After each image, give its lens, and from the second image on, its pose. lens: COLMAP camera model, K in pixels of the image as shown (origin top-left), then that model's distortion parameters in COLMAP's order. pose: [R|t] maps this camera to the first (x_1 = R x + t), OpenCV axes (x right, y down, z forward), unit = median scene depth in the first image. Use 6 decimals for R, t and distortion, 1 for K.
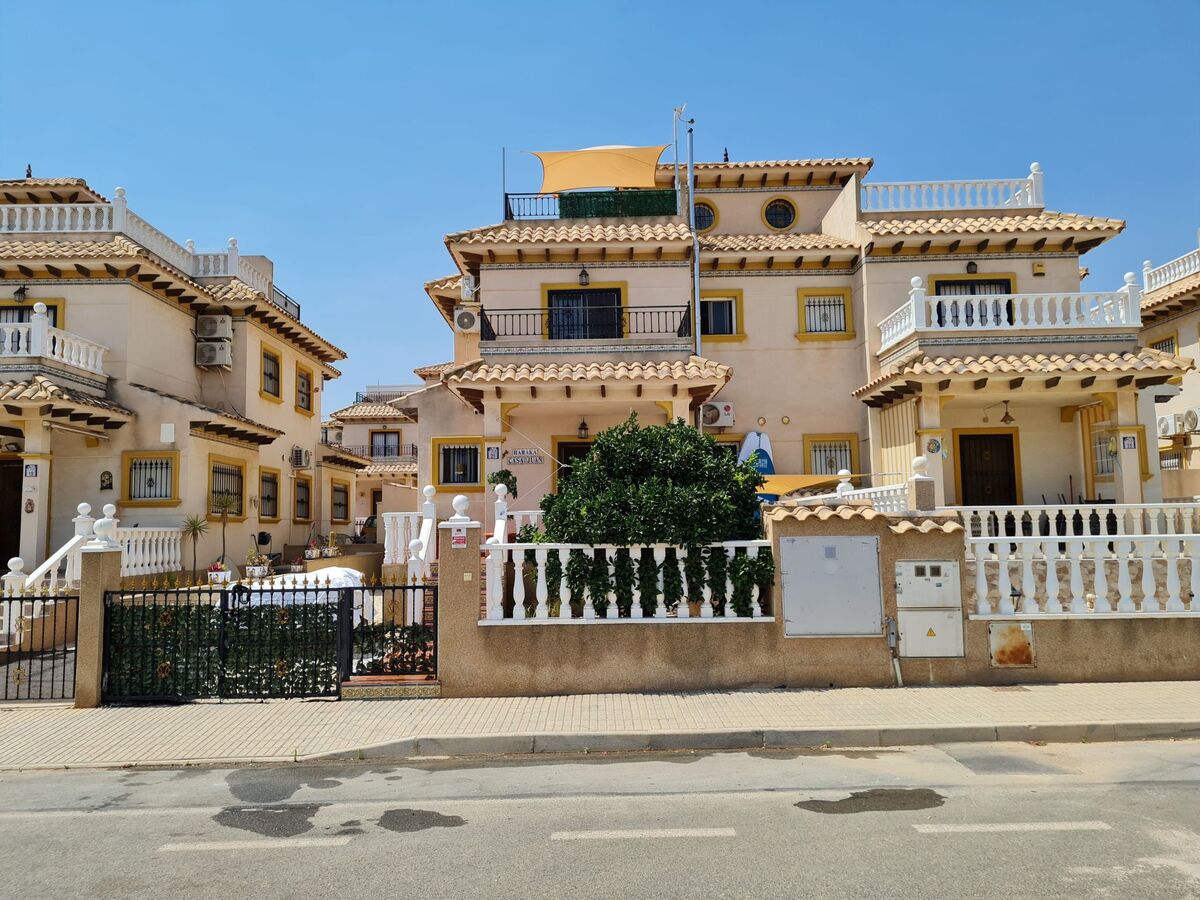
lens RADIAL K [[919.6, 0, 598.1], [0, 919.6, 424.7], [0, 0, 1]] dist [0.006812, 0.000324]
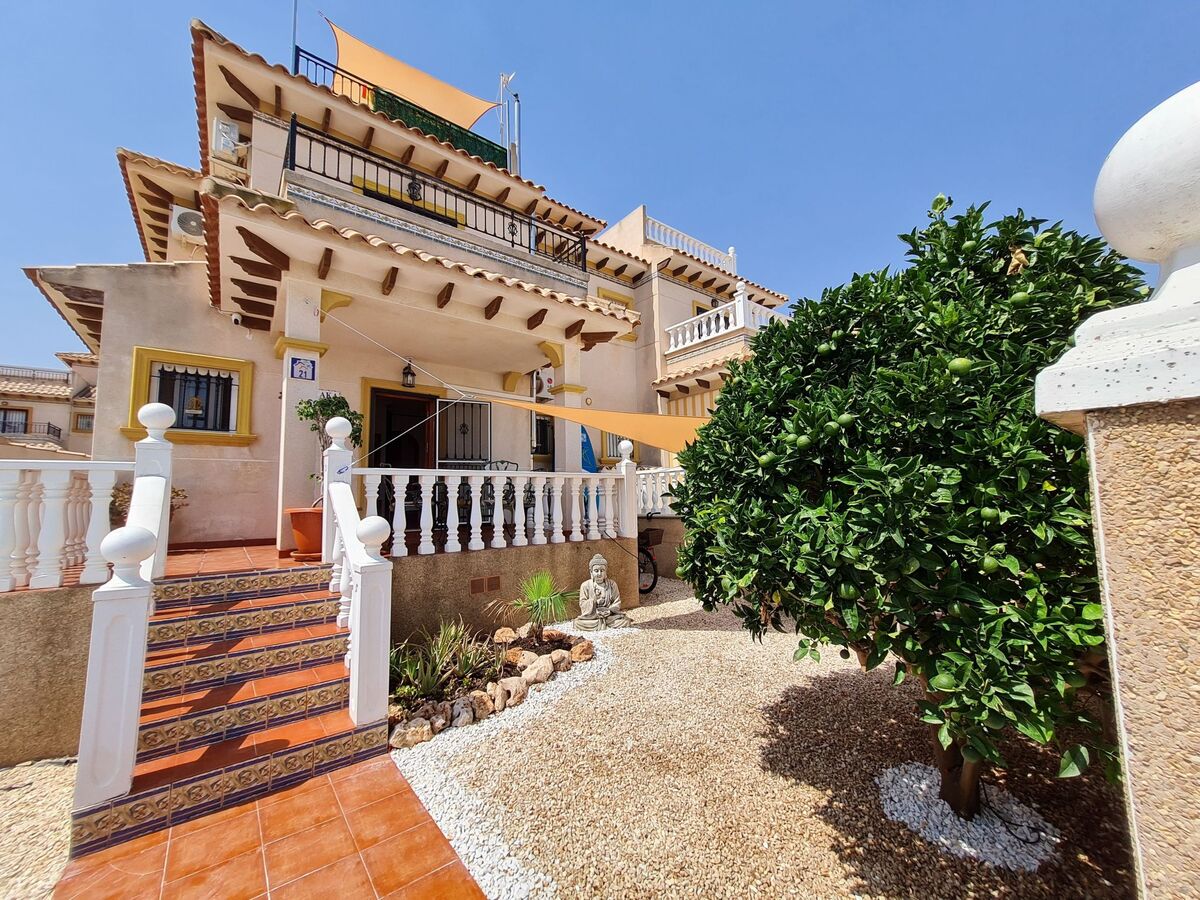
lens RADIAL K [[475.0, 0, 600.0], [0, 475.0, 450.0], [0, 0, 1]] dist [0.000626, 0.000002]
pose [[0.781394, 0.064155, 0.620731, -0.133156], [-0.057037, 0.997880, -0.031335, 0.070861], [-0.621426, -0.010920, 0.783397, 0.580354]]
